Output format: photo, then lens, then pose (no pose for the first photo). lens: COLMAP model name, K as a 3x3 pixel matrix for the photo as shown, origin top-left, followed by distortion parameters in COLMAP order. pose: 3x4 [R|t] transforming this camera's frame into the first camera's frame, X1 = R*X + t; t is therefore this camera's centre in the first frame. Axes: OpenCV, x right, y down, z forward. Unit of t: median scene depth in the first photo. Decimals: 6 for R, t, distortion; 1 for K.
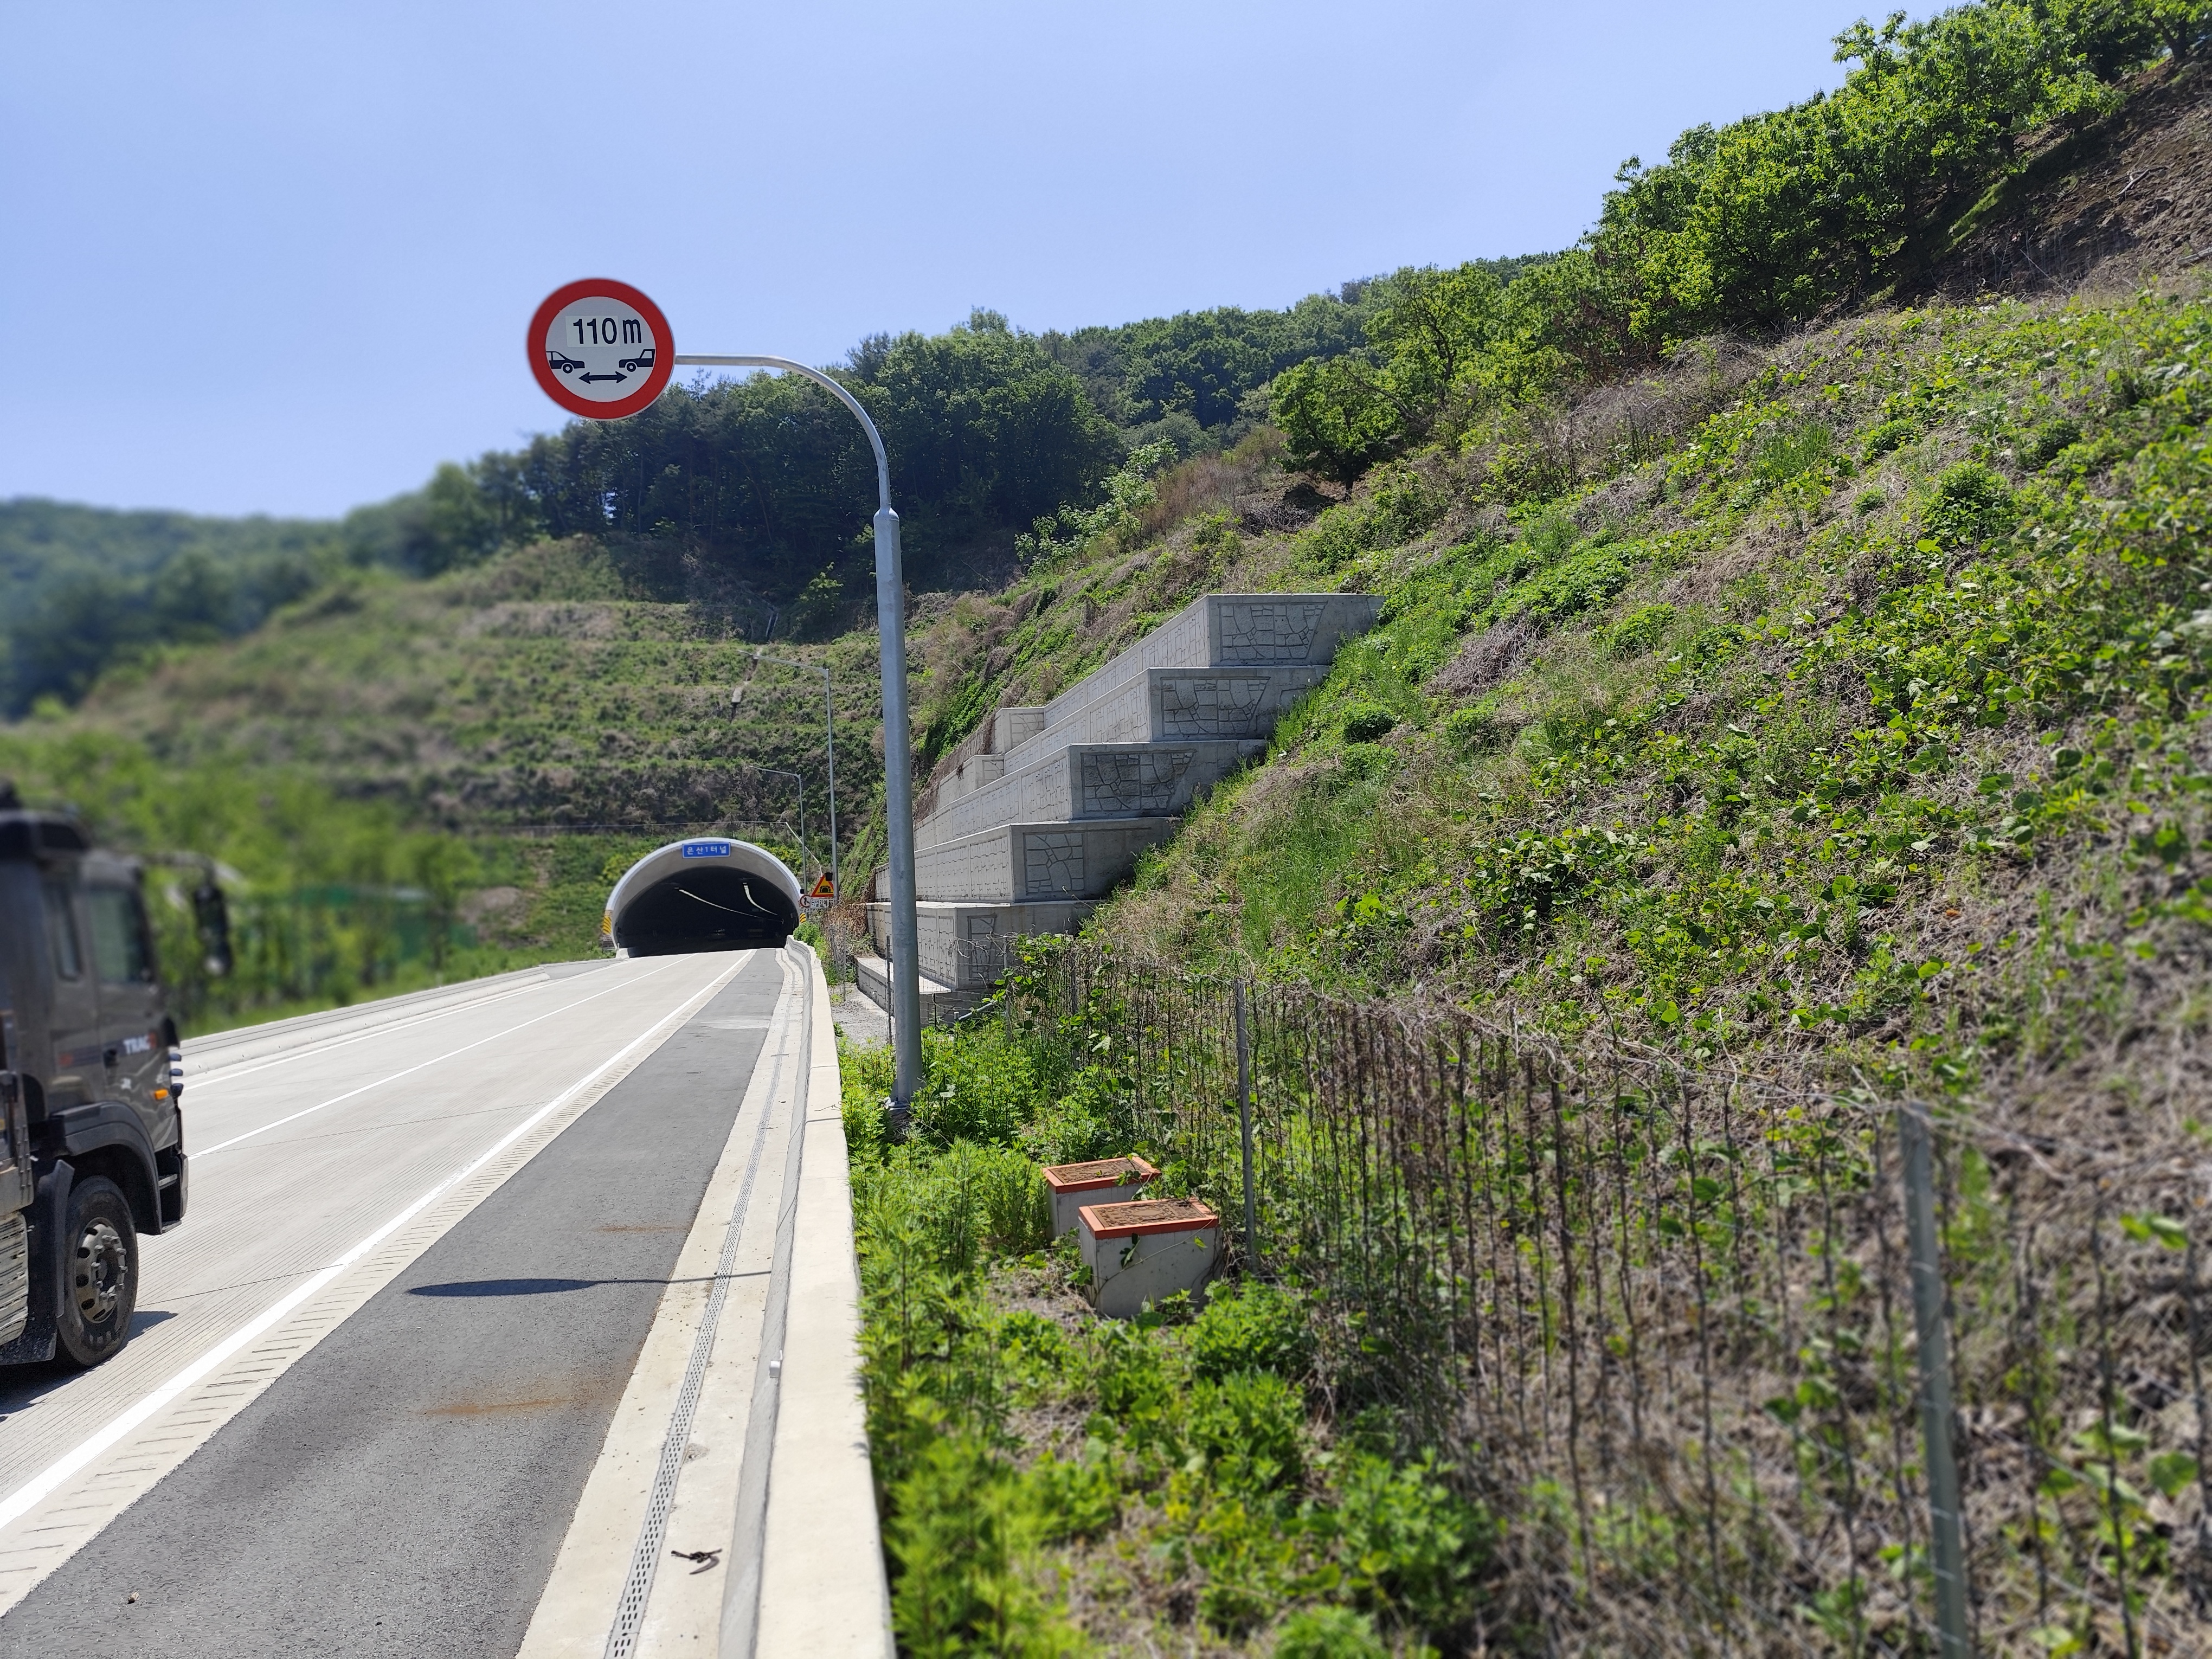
lens RADIAL K [[1514.9, 0, 1106.0], [0, 1514.9, 829.5], [0, 0, 1]] dist [0.045903, -0.050286]
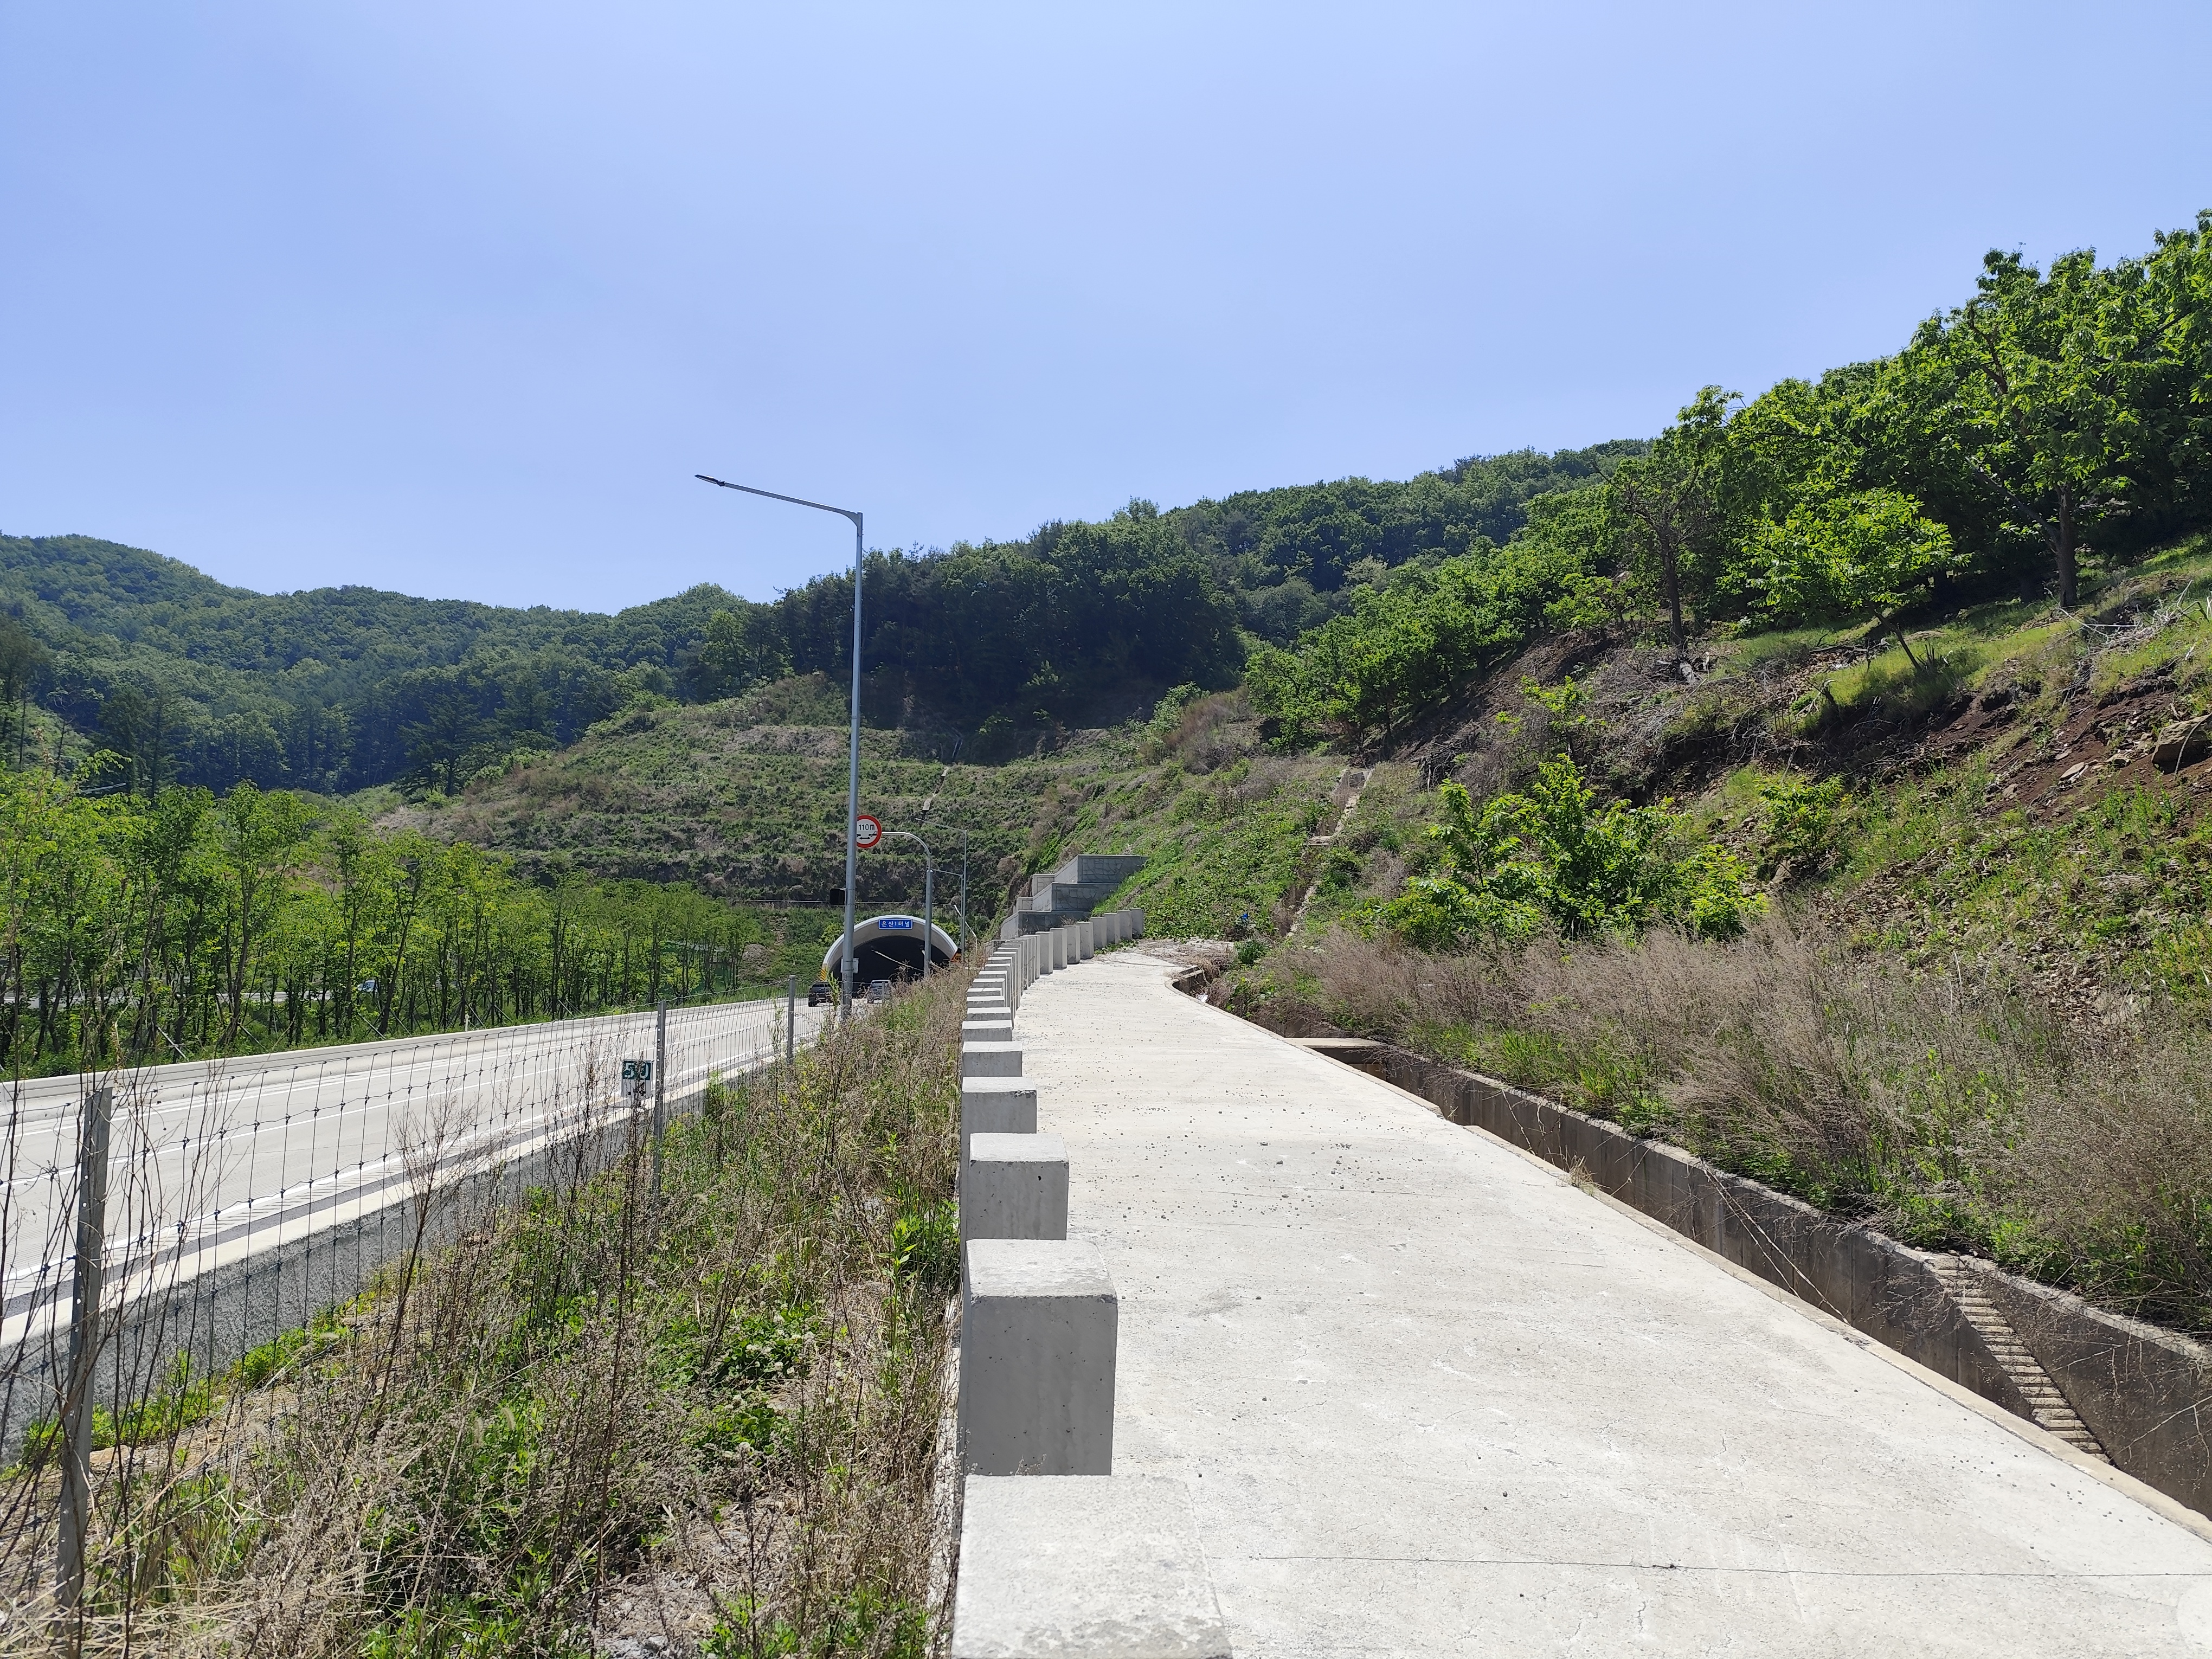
lens RADIAL K [[1505.8, 0, 1143.8], [0, 1505.8, 811.7], [0, 0, 1]] dist [0.101740, -0.161223]
pose [[0.993670, 0.040350, -0.104843, 0.088084], [-0.046517, 0.997287, -0.057055, -0.017684], [0.102256, 0.061571, 0.992851, -0.302605]]
